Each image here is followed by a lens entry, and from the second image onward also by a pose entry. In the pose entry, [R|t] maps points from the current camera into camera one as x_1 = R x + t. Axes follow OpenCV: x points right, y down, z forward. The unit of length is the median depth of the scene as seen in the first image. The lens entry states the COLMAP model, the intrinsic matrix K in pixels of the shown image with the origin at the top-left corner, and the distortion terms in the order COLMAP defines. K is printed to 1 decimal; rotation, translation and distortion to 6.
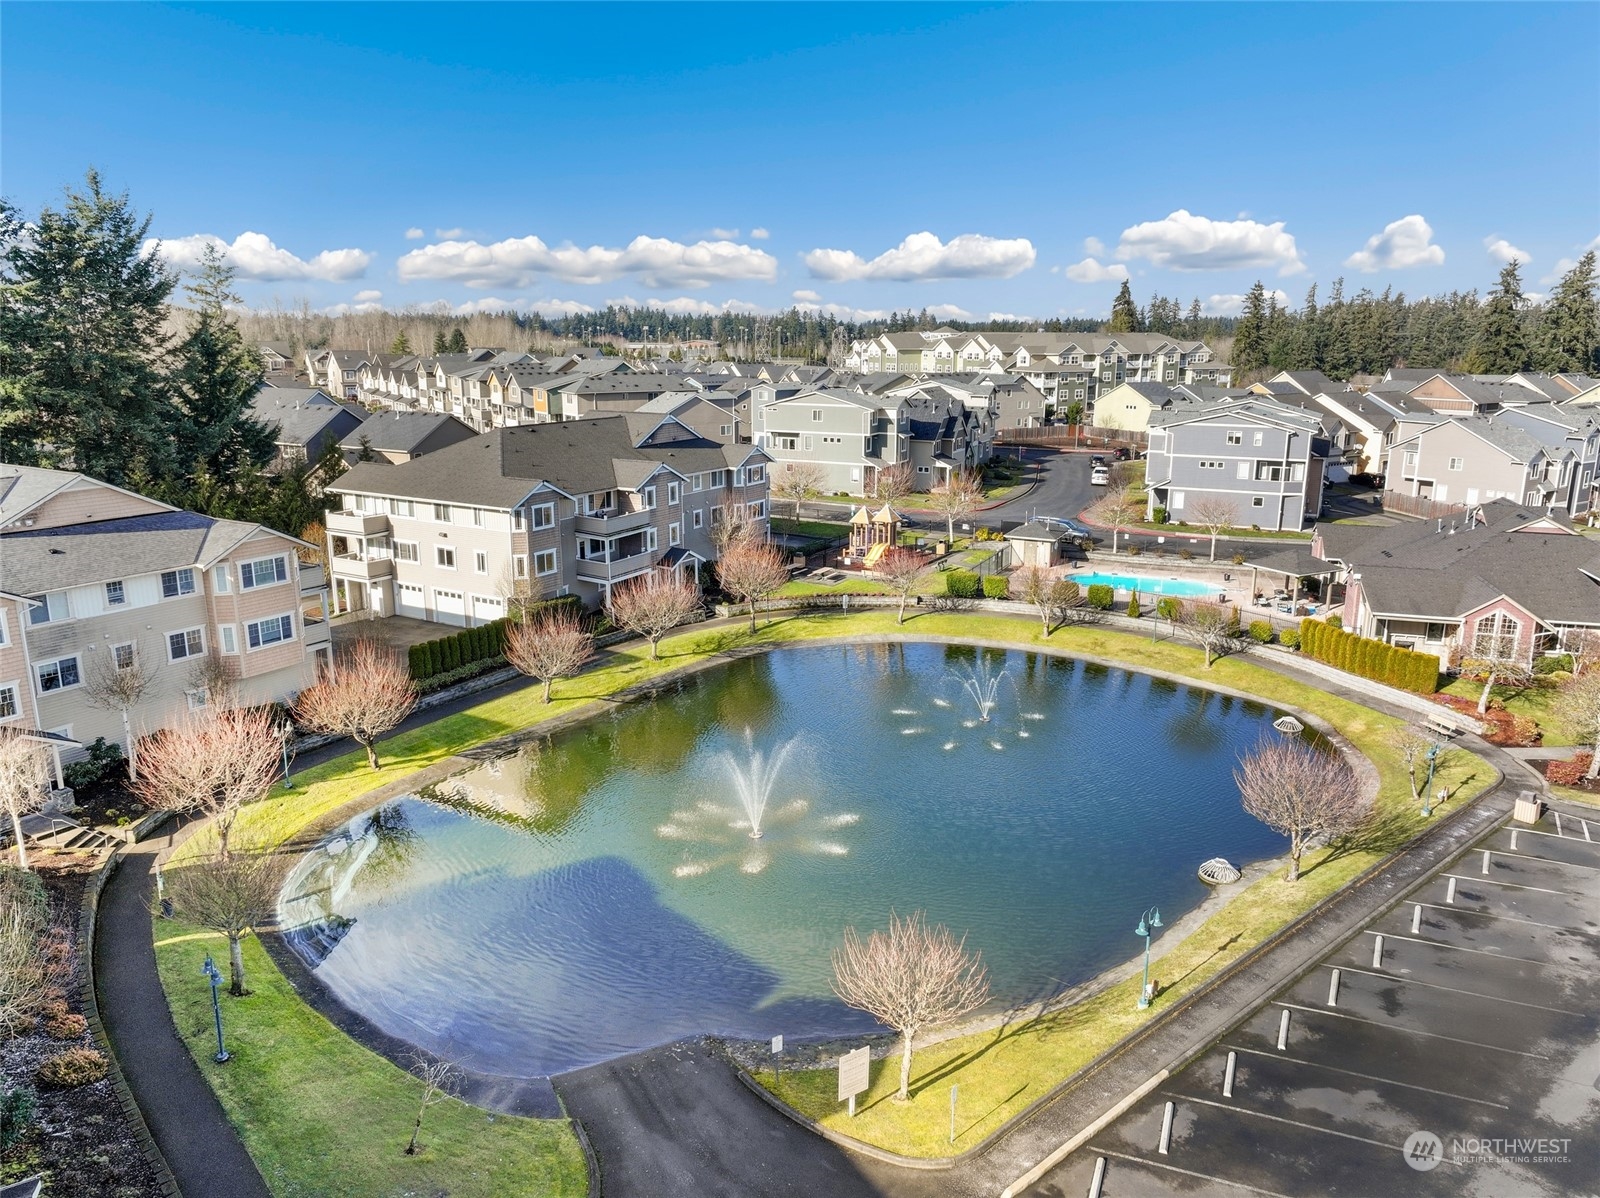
lens RADIAL K [[1119.6, 0, 800.0], [0, 1119.6, 599.0], [0, 0, 1]] dist [0.012528, 0.001420]
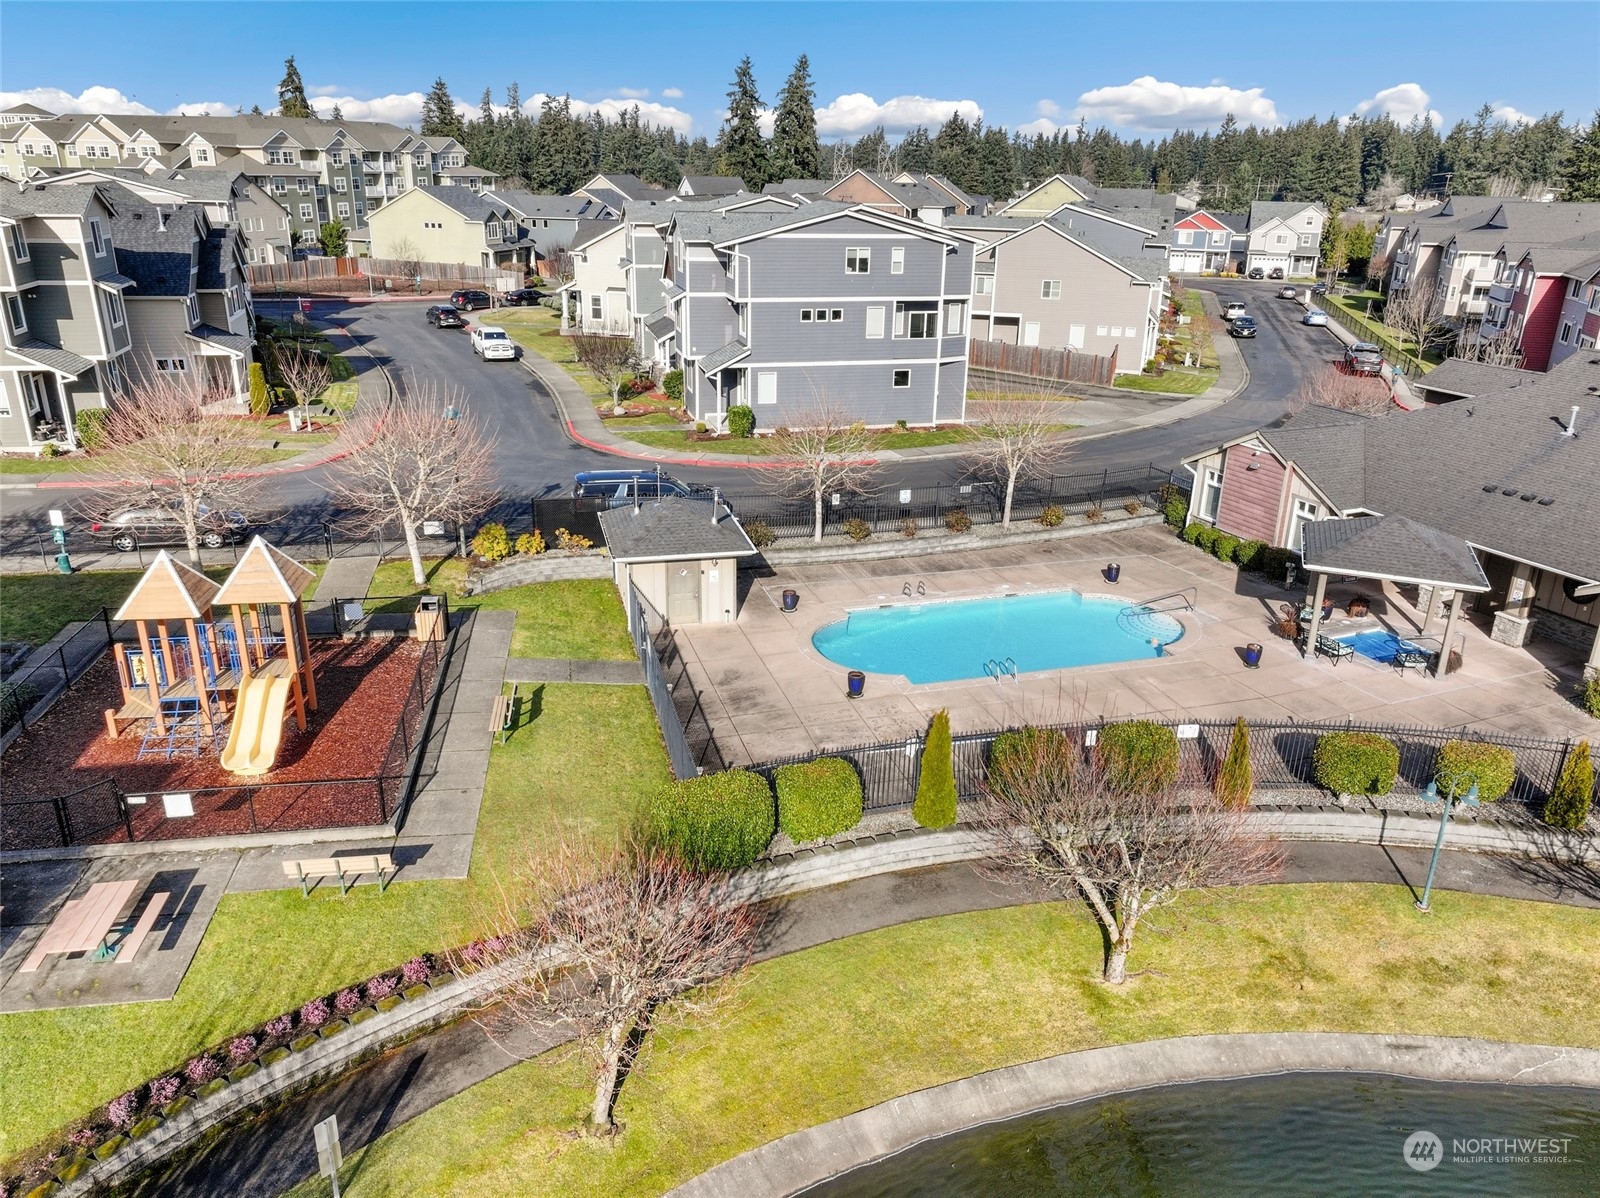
lens RADIAL K [[1153.9, 0, 800.0], [0, 1153.9, 599.0], [0, 0, 1]] dist [0.009351, 0.010462]
pose [[0.759138, -0.216964, 0.613707, -0.001081], [0.135024, 0.974796, 0.177598, -0.087641], [-0.636772, -0.051956, 0.769300, 0.585236]]
